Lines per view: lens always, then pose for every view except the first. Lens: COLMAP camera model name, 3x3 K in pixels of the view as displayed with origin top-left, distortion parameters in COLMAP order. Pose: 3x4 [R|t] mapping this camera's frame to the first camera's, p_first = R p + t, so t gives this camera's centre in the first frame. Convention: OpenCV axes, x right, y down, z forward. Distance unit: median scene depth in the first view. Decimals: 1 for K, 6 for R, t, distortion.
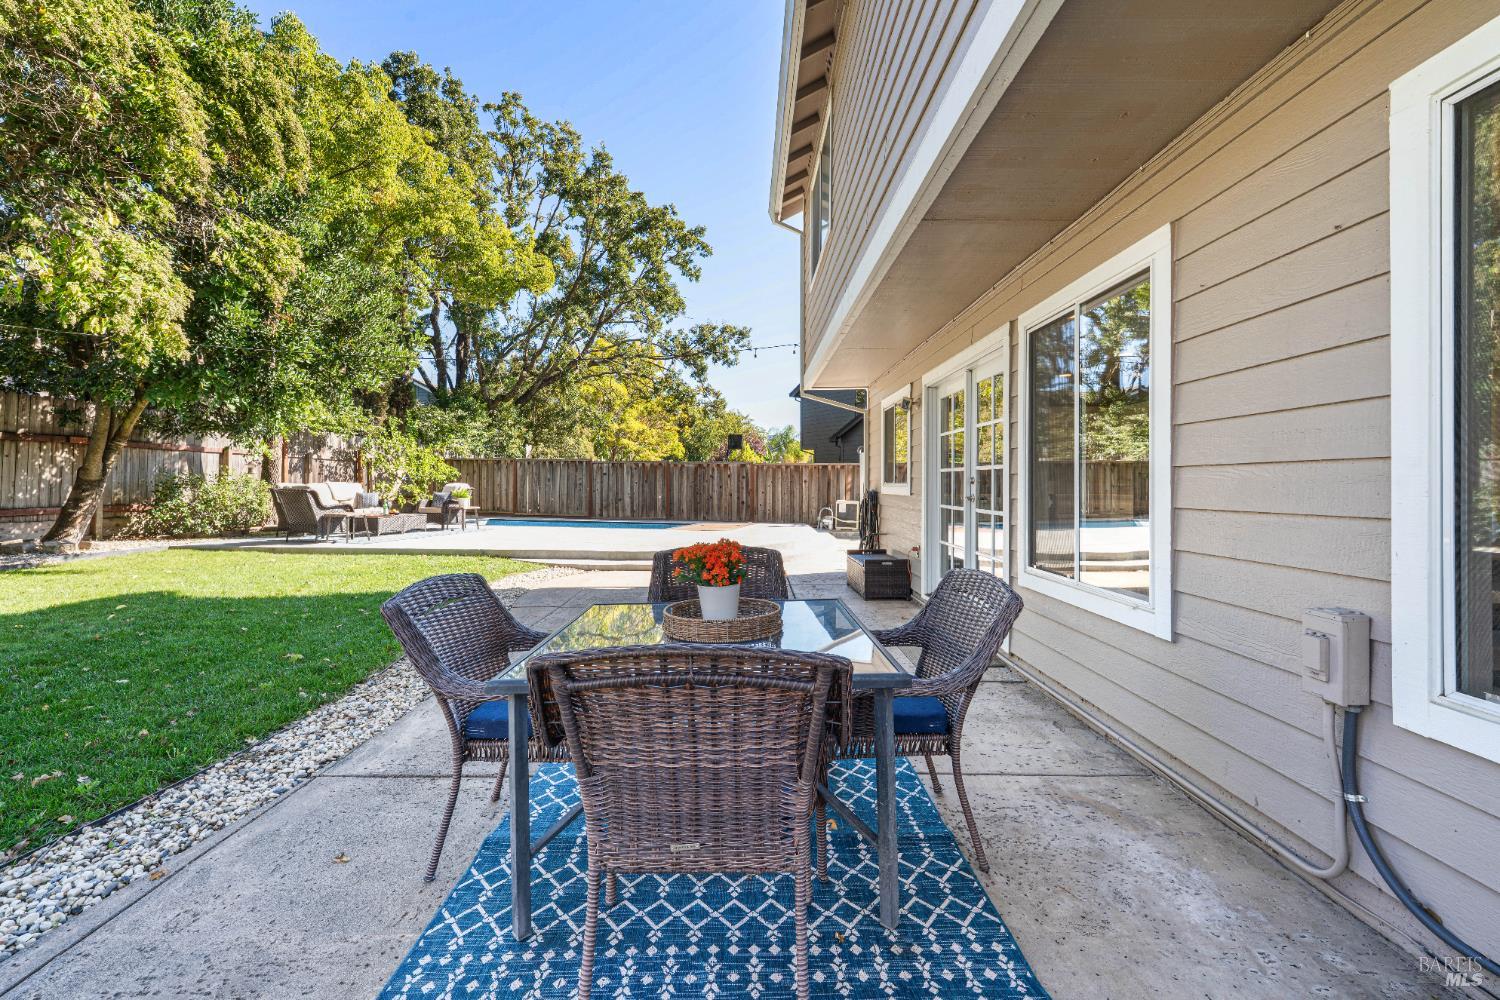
lens RADIAL K [[618.8, 0, 759.7], [0, 618.8, 483.2], [0, 0, 1]] dist [0.000136, -0.000016]
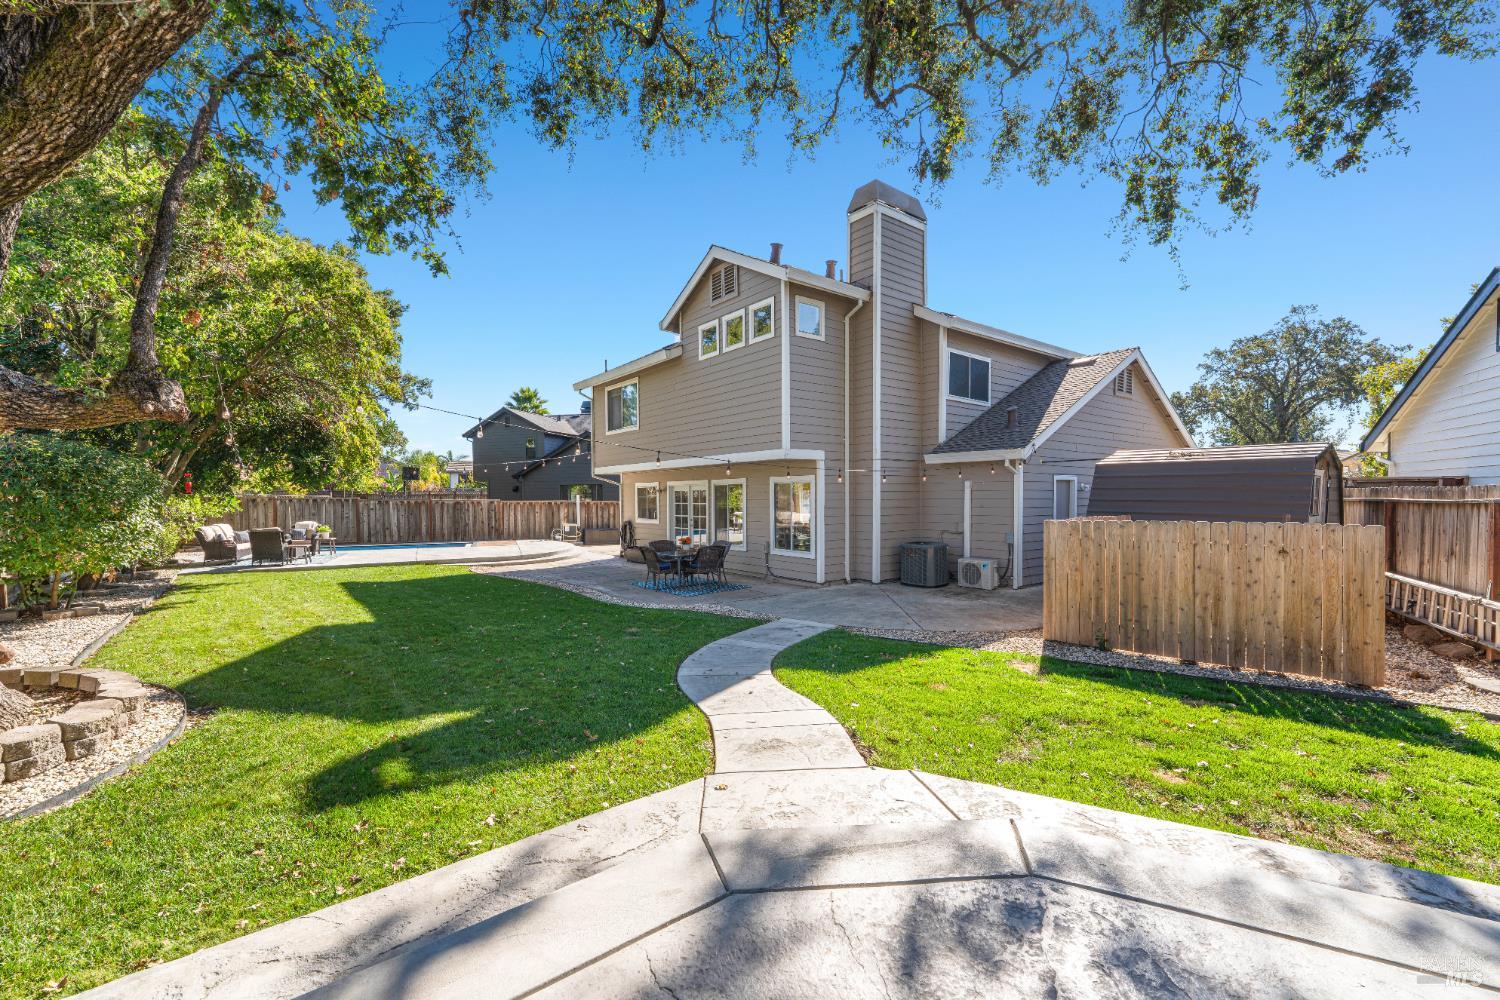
lens RADIAL K [[613.8, 0, 751.5], [0, 613.8, 497.3], [0, 0, 1]] dist [0.000795, -0.000176]
pose [[0.798614, -0.008796, 0.601780, -0.394146], [0.008116, 0.999960, 0.003845, -0.038964], [-0.601789, 0.001814, 0.798653, -0.515389]]
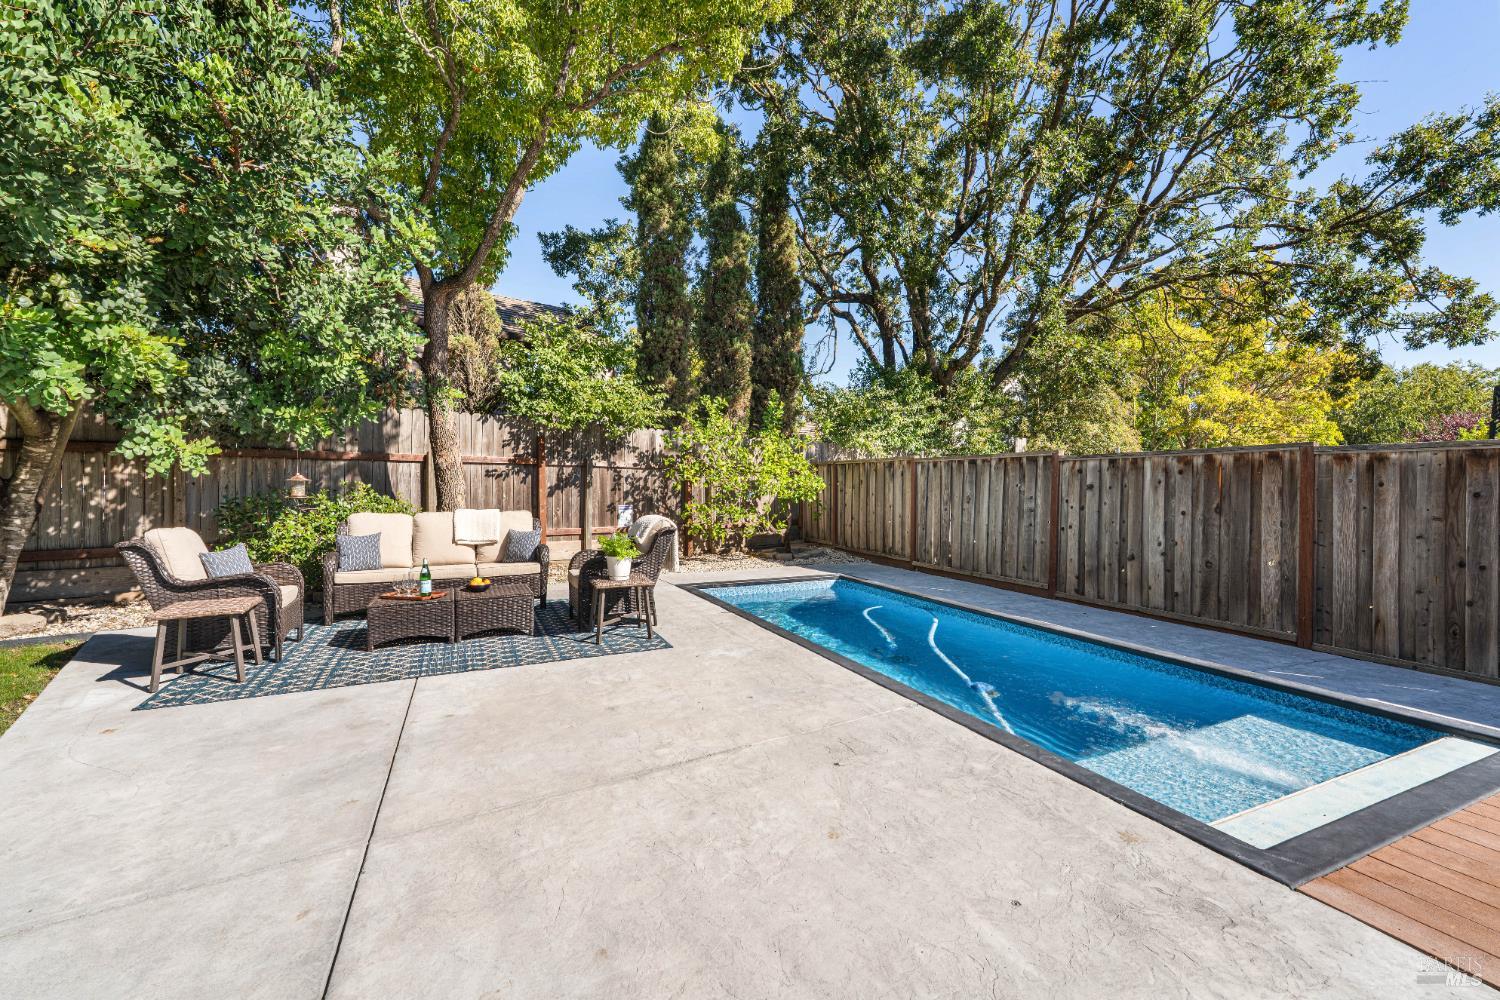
lens RADIAL K [[609.4, 0, 749.4], [0, 609.4, 490.8], [0, 0, 1]] dist [-0.000061, 0.000116]
pose [[0.635770, 0.005292, -0.771860, -0.091131], [-0.000666, 0.999980, 0.006308, -0.015034], [0.771878, -0.003497, 0.635761, 0.595588]]
